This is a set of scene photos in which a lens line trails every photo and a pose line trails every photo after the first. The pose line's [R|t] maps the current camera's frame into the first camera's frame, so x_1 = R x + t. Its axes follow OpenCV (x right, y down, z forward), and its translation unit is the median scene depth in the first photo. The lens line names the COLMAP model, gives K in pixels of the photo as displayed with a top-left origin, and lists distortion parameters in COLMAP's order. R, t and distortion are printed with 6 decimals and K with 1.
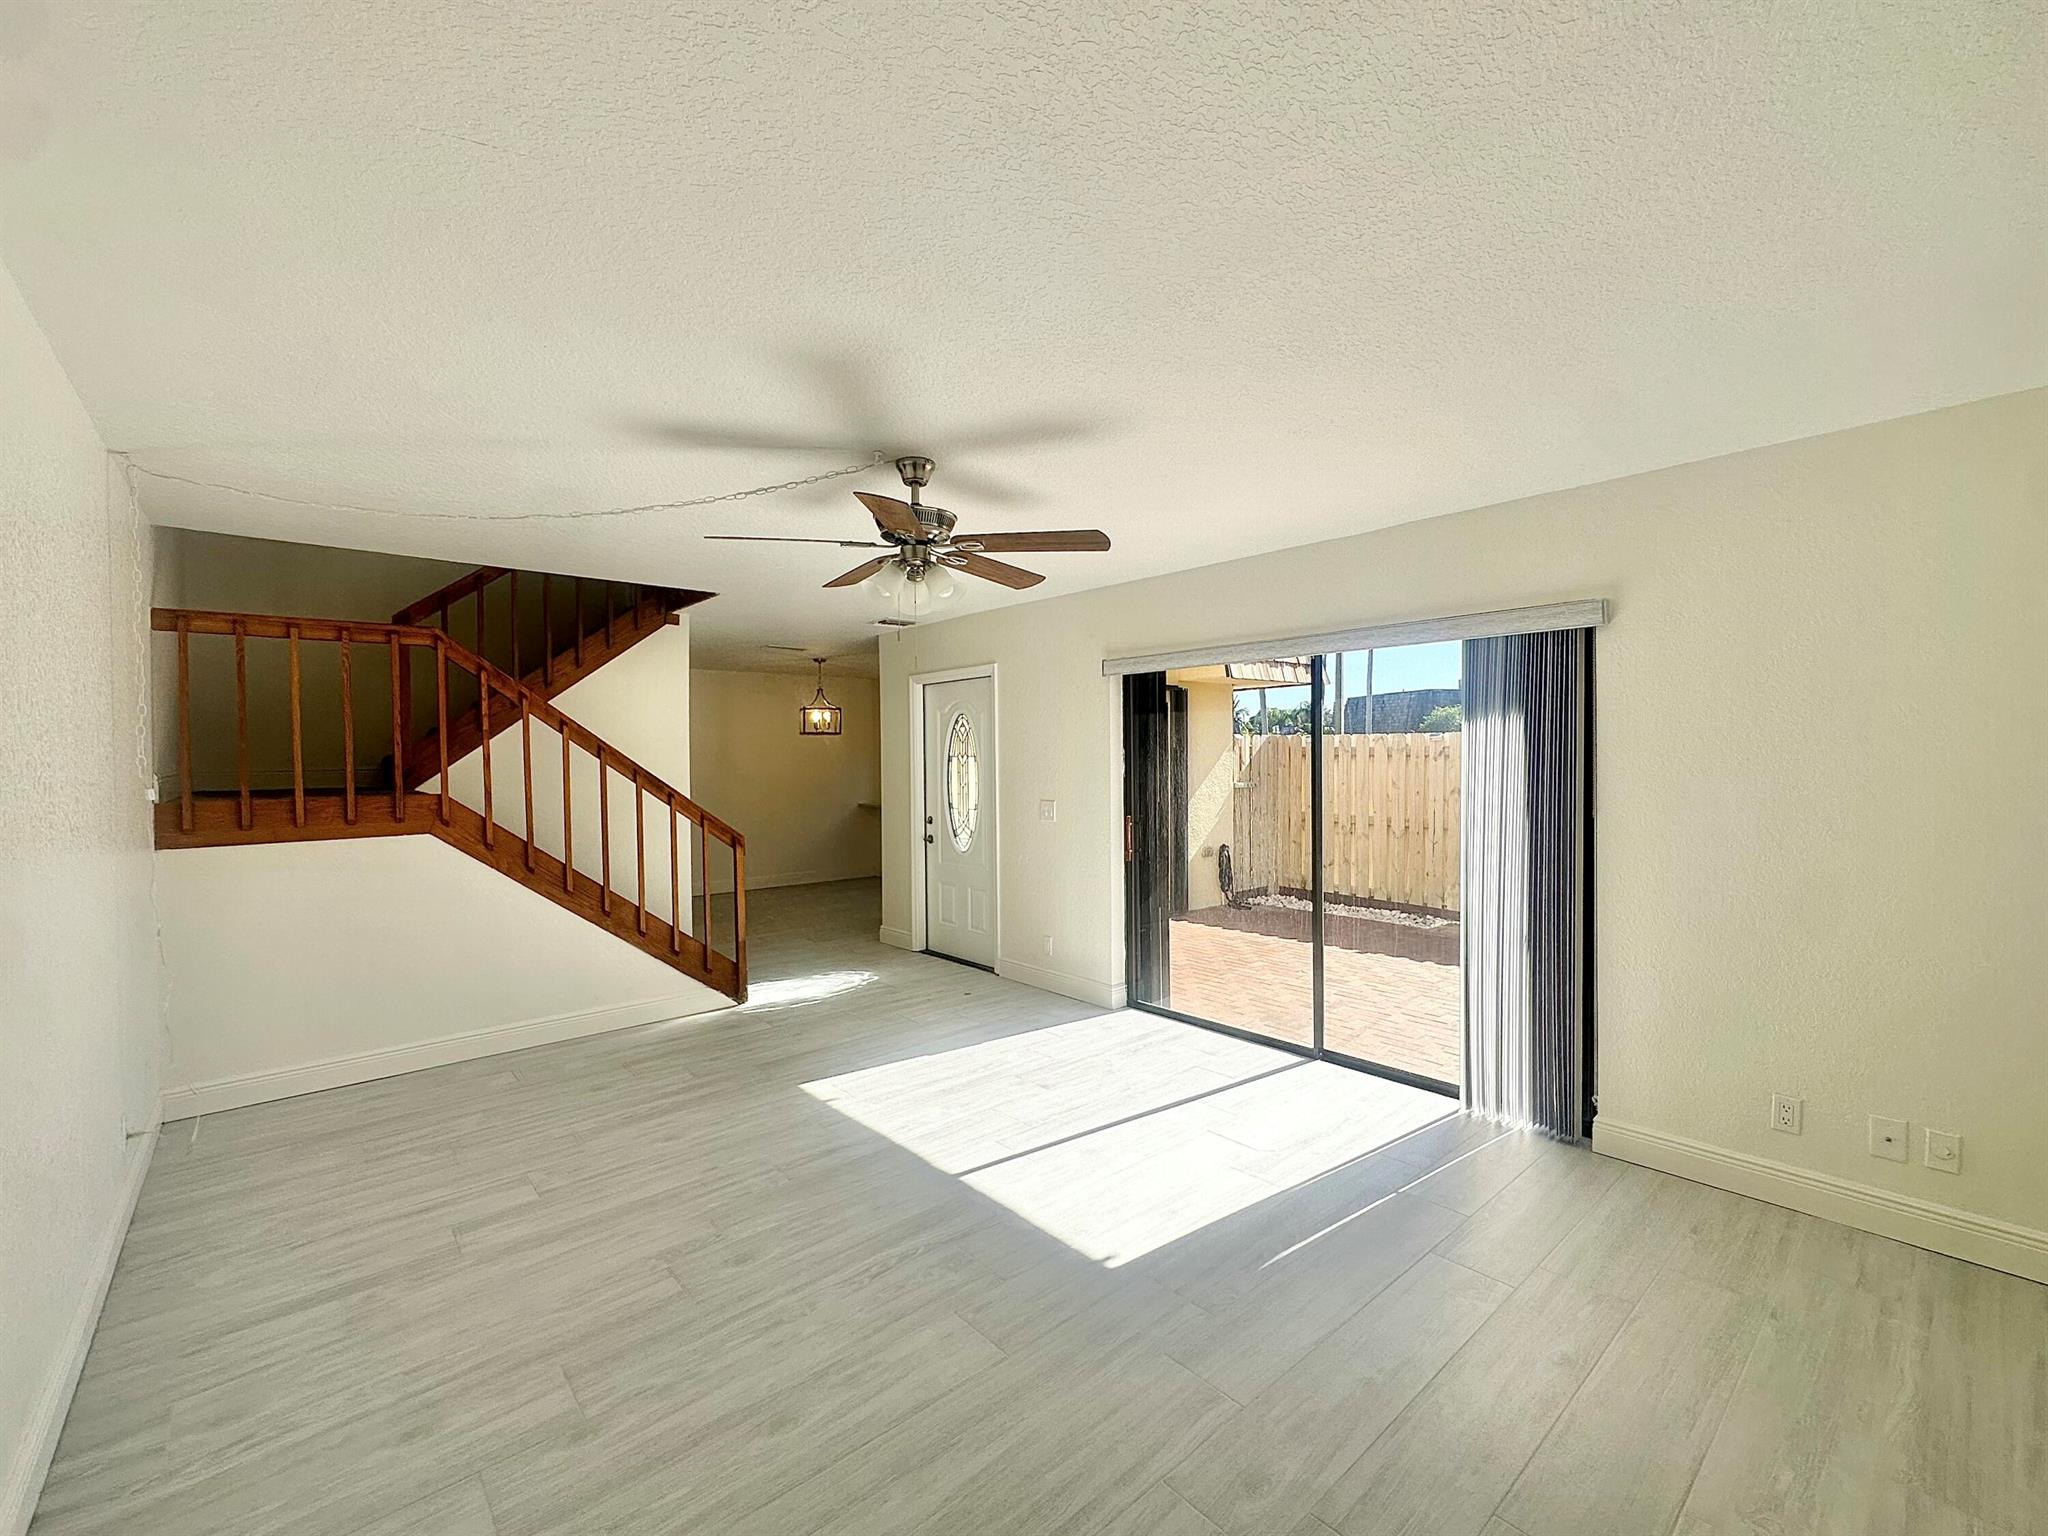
lens RADIAL K [[863.3, 0, 1025.2], [0, 863.3, 765.1], [0, 0, 1]] dist [-0.007394, 0.001313]
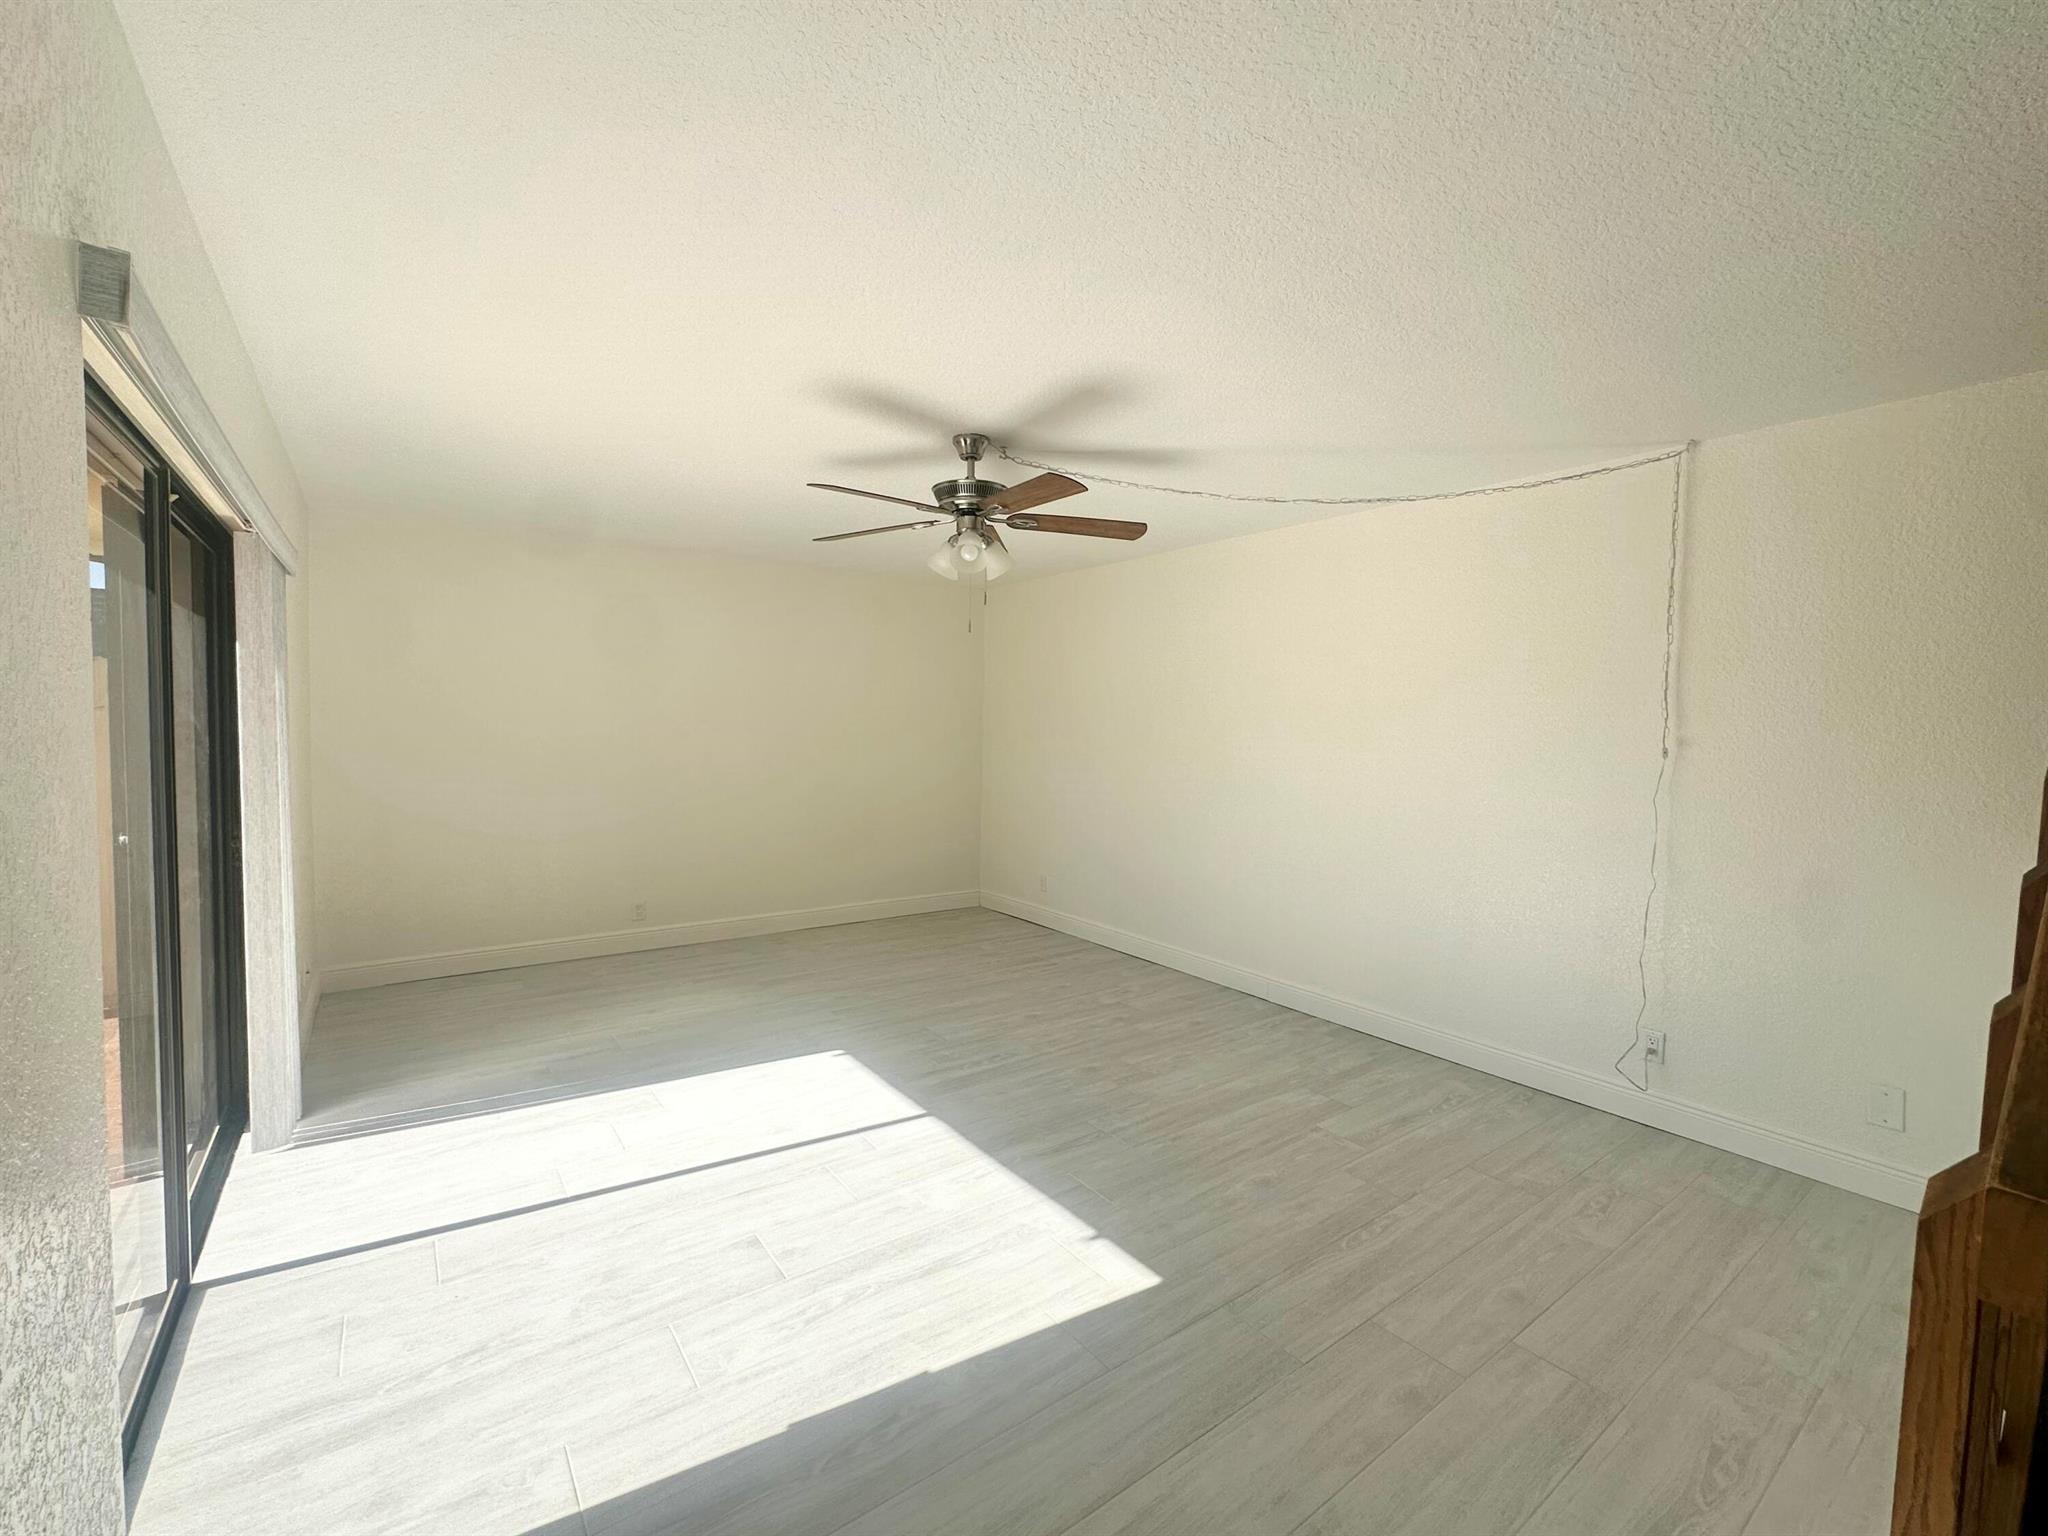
lens RADIAL K [[863.3, 0, 1025.2], [0, 863.3, 765.1], [0, 0, 1]] dist [-0.007394, 0.001313]
pose [[-0.996950, -0.011288, 0.077216, -0.274711], [-0.007183, 0.998556, 0.053232, -0.002112], [-0.077706, 0.052515, -0.995592, 2.030483]]
